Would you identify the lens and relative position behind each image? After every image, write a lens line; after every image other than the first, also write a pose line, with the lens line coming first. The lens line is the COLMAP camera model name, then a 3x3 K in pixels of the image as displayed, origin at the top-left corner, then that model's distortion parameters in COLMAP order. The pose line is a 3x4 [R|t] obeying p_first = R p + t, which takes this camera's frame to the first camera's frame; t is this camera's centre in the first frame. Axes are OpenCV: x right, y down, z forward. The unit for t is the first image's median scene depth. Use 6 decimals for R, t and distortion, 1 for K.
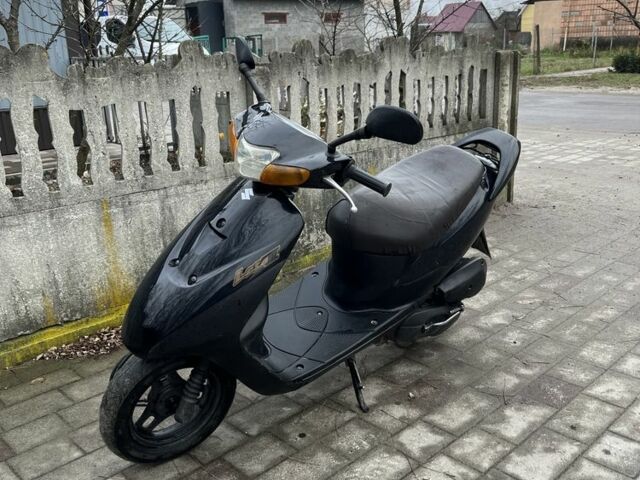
lens RADIAL K [[651.8, 0, 325.6], [0, 651.8, 238.0], [0, 0, 1]] dist [0.011043, 0.000000]
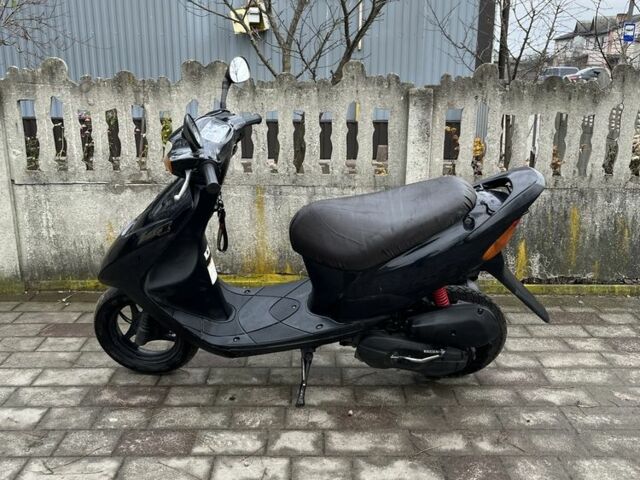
lens RADIAL K [[651.8, 0, 323.5], [0, 651.8, 245.0], [0, 0, 1]] dist [0.011043, 0.000000]
pose [[0.716687, 0.210001, -0.665025, 0.594722], [-0.225390, 0.972158, 0.064088, -0.055542], [0.659969, 0.103959, 0.744066, 0.160739]]
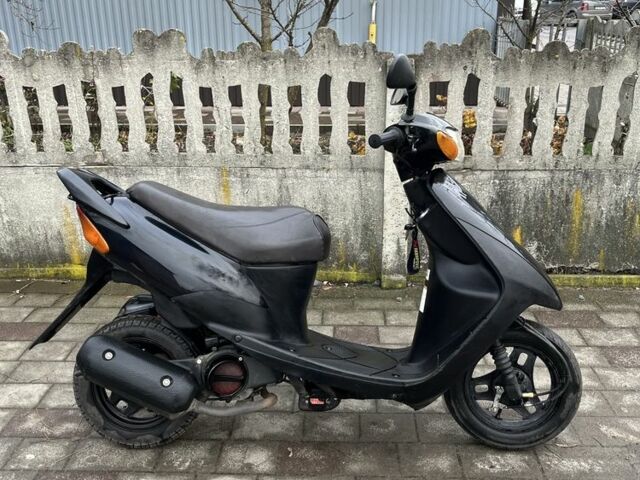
lens RADIAL K [[651.8, 0, 322.2], [0, 651.8, 234.6], [0, 0, 1]] dist [0.011043, 0.000000]
pose [[0.680448, 0.270278, -0.681132, 0.571578], [-0.218974, 0.962022, 0.162983, -0.166782], [0.699315, 0.038249, 0.713790, 0.309596]]
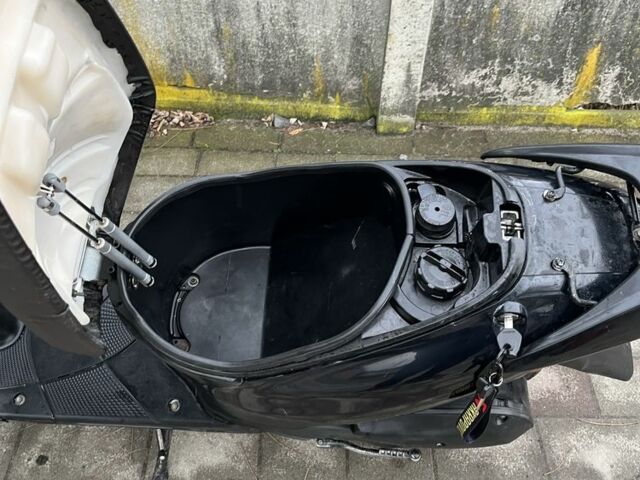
lens RADIAL K [[651.8, 0, 333.9], [0, 651.8, 242.2], [0, 0, 1]] dist [0.011043, 0.000000]
pose [[0.714366, 0.551941, -0.430164, 0.252704], [-0.250796, 0.775824, 0.578963, -0.242983], [0.653285, -0.305708, 0.692648, 0.600151]]
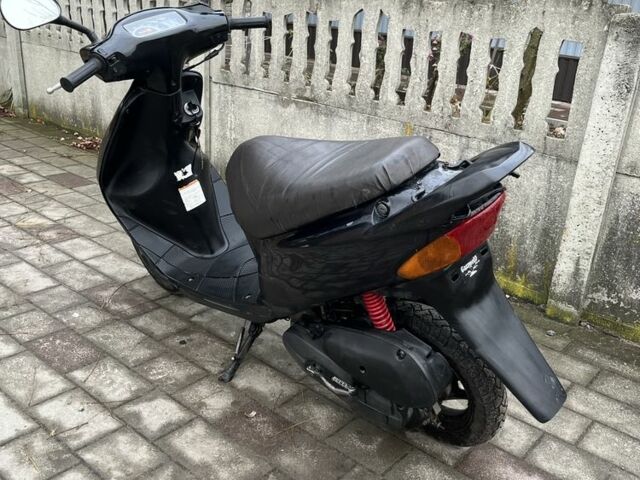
lens RADIAL K [[651.8, 0, 324.0], [0, 651.8, 243.6], [0, 0, 1]] dist [0.011043, 0.000000]
pose [[0.078914, 0.395421, -0.915104, 0.641281], [-0.353626, 0.869373, 0.345166, -0.197634], [0.932052, 0.296366, 0.208437, 0.708361]]
